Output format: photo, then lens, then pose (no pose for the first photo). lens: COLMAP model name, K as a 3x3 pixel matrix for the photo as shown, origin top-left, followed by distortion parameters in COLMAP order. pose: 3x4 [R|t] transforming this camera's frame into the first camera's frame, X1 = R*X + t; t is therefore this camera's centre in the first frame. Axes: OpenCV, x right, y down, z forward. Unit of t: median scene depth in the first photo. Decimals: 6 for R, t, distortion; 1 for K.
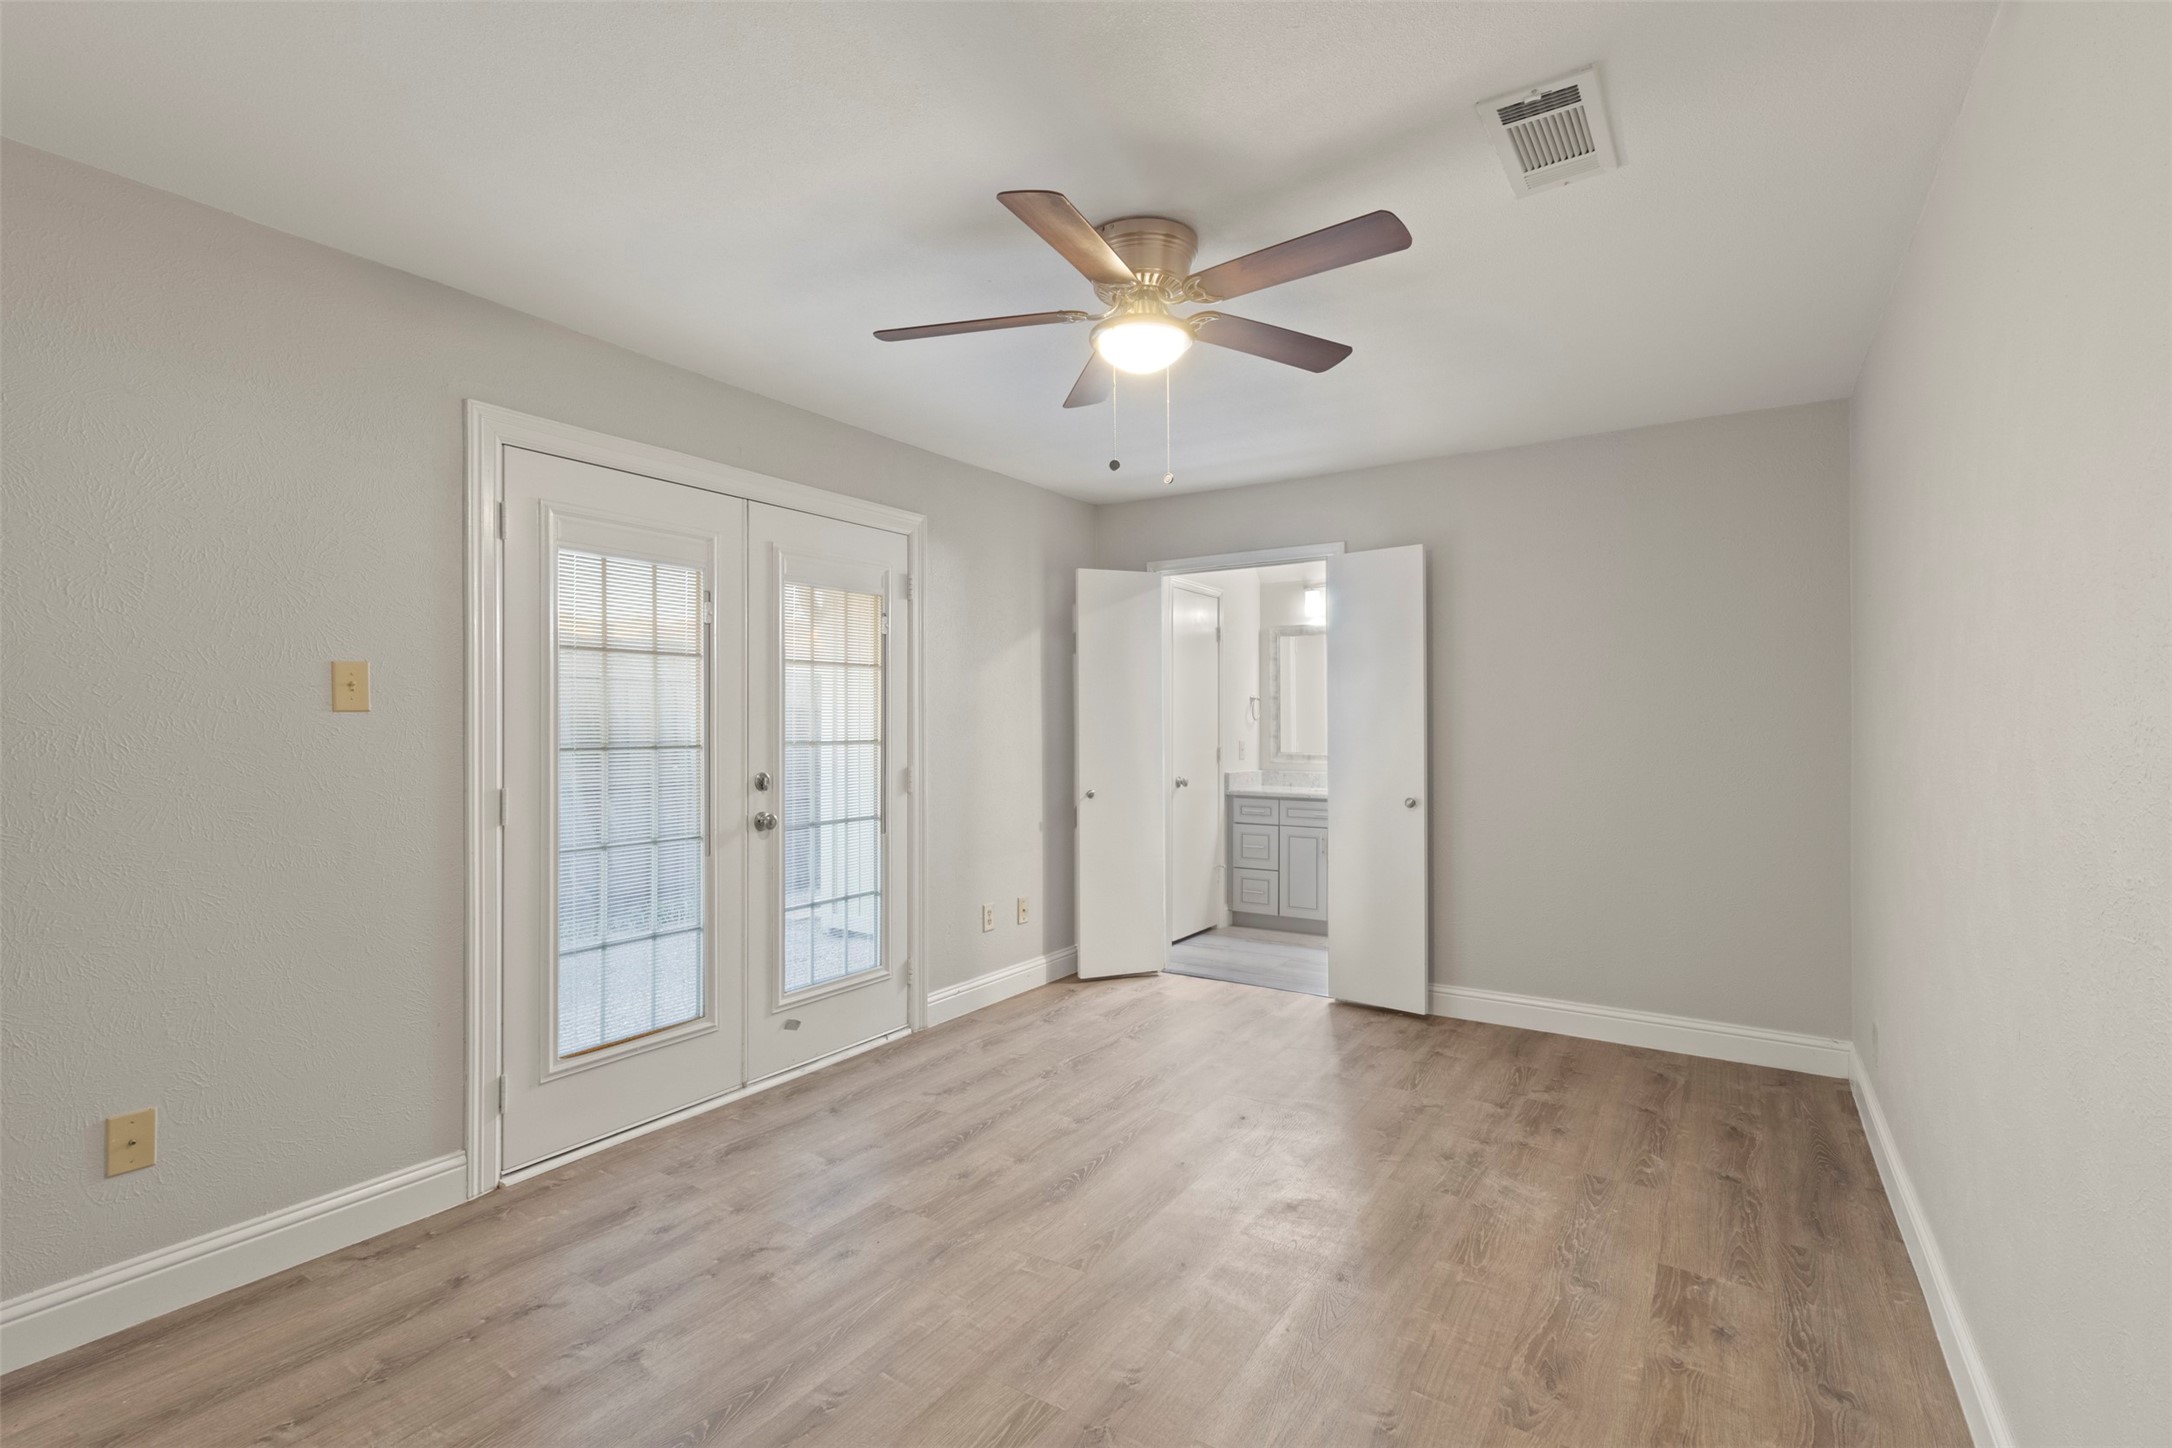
lens RADIAL K [[1003.7, 0, 1075.0], [0, 1003.7, 719.0], [0, 0, 1]] dist [0.002622, -0.000070]
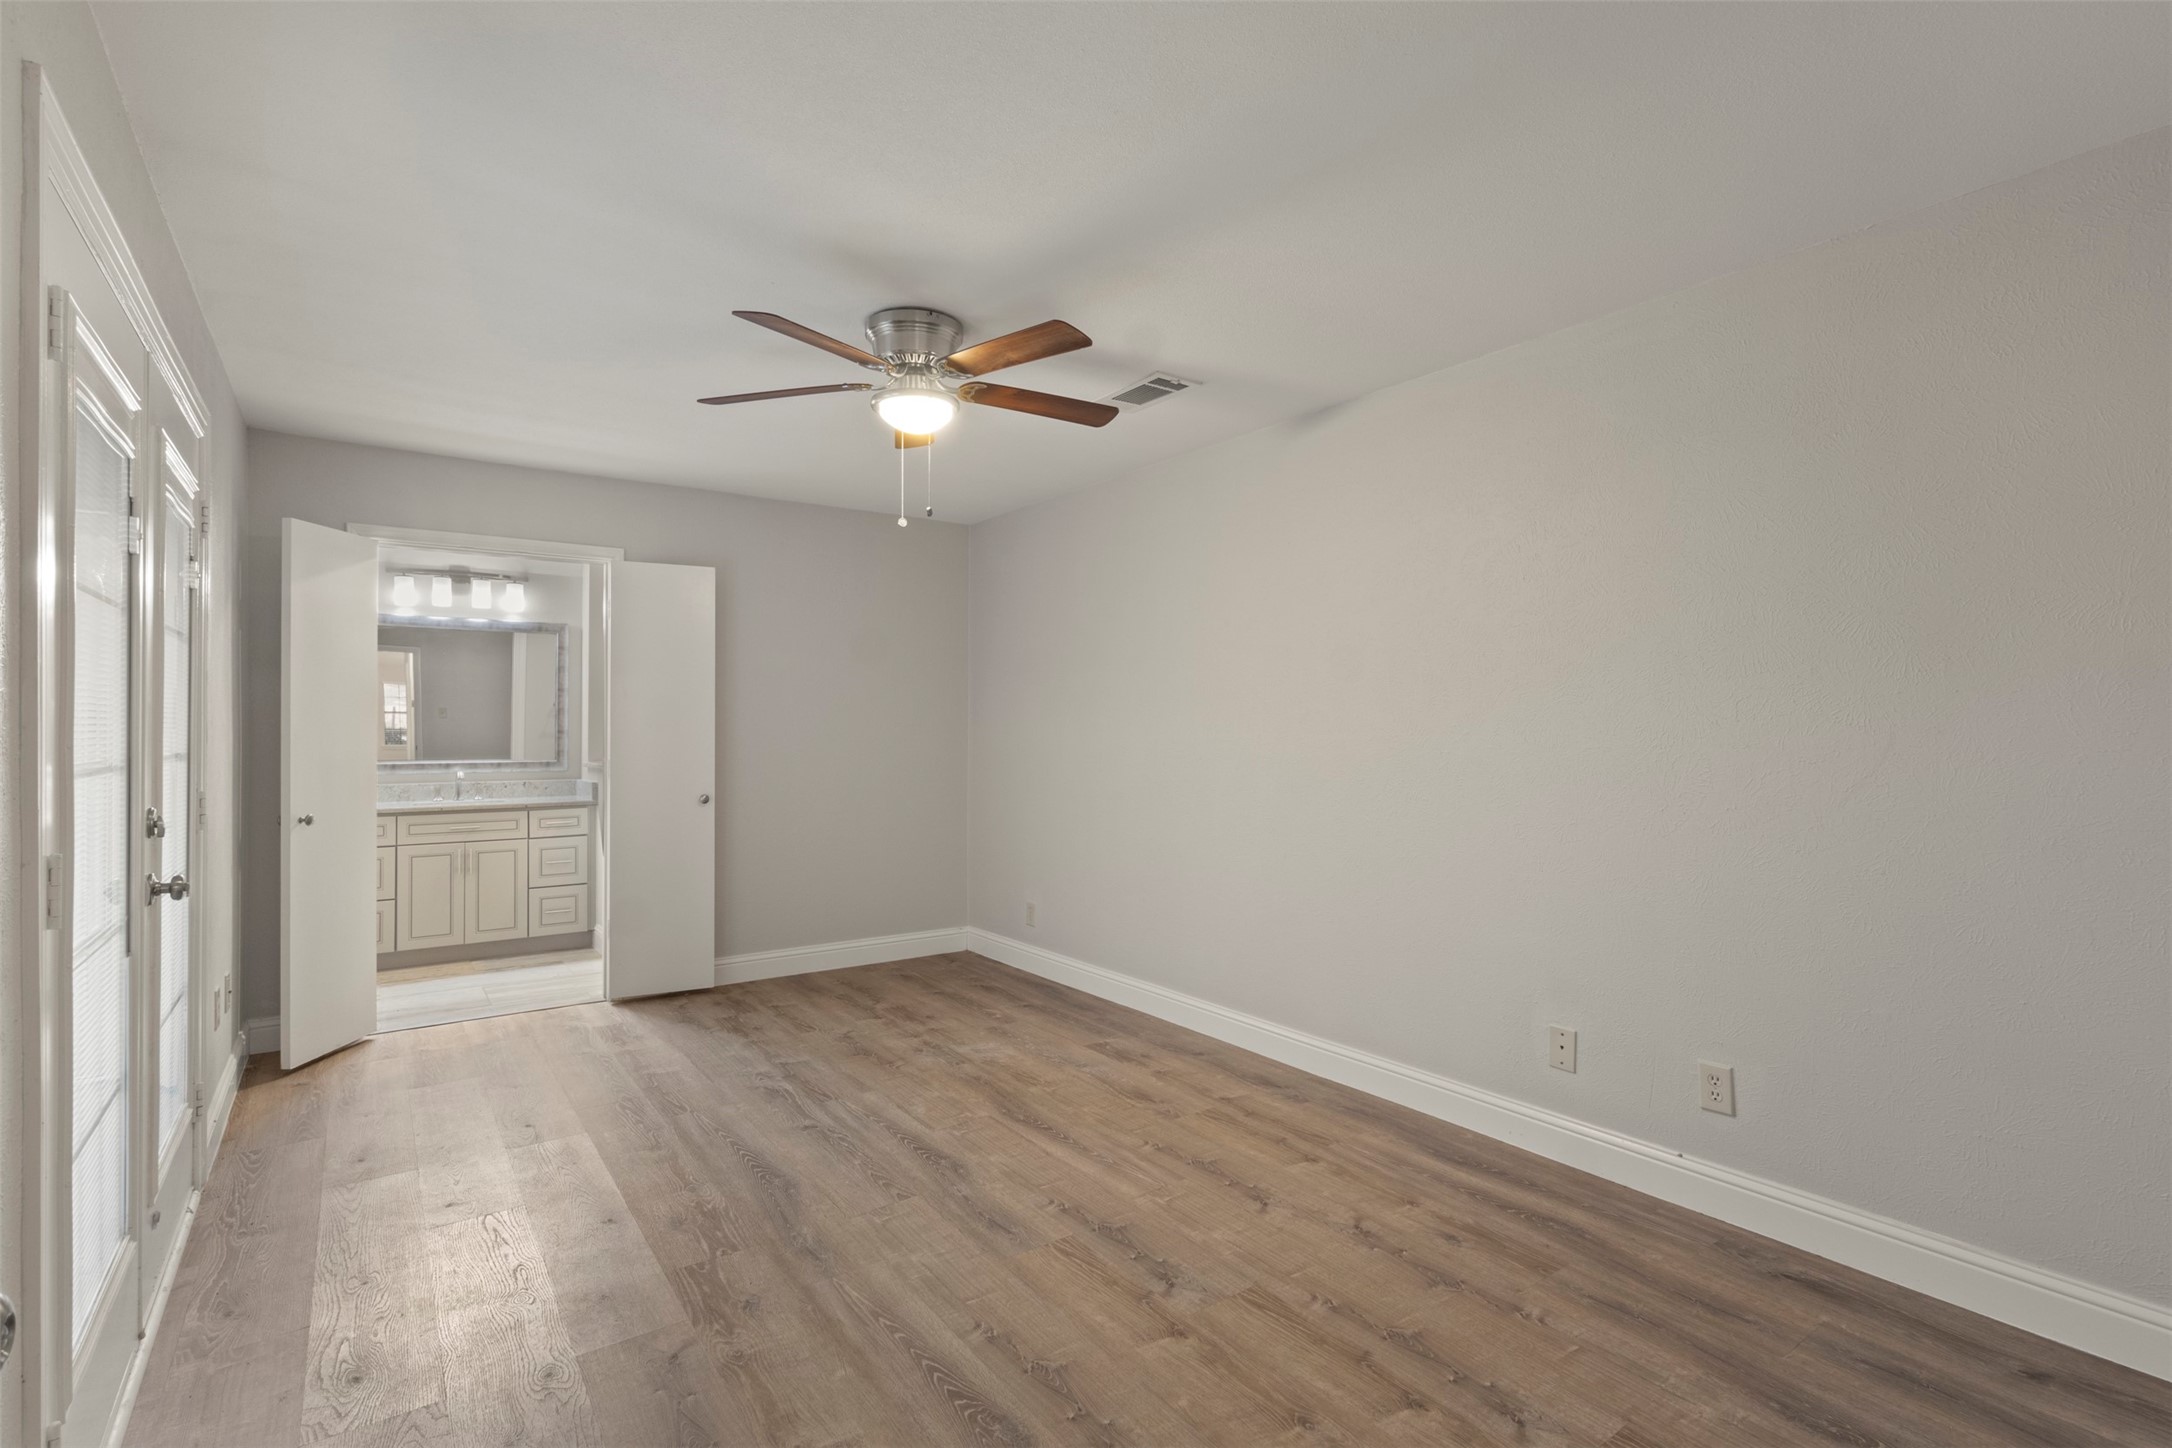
lens RADIAL K [[1003.7, 0, 1071.2], [0, 1003.7, 729.0], [0, 0, 1]] dist [0.002622, -0.000070]
pose [[0.352795, 0.002718, 0.935697, -0.694945], [-0.009756, 0.999952, 0.000774, 0.000393], [-0.935650, -0.009402, 0.352804, 0.283721]]
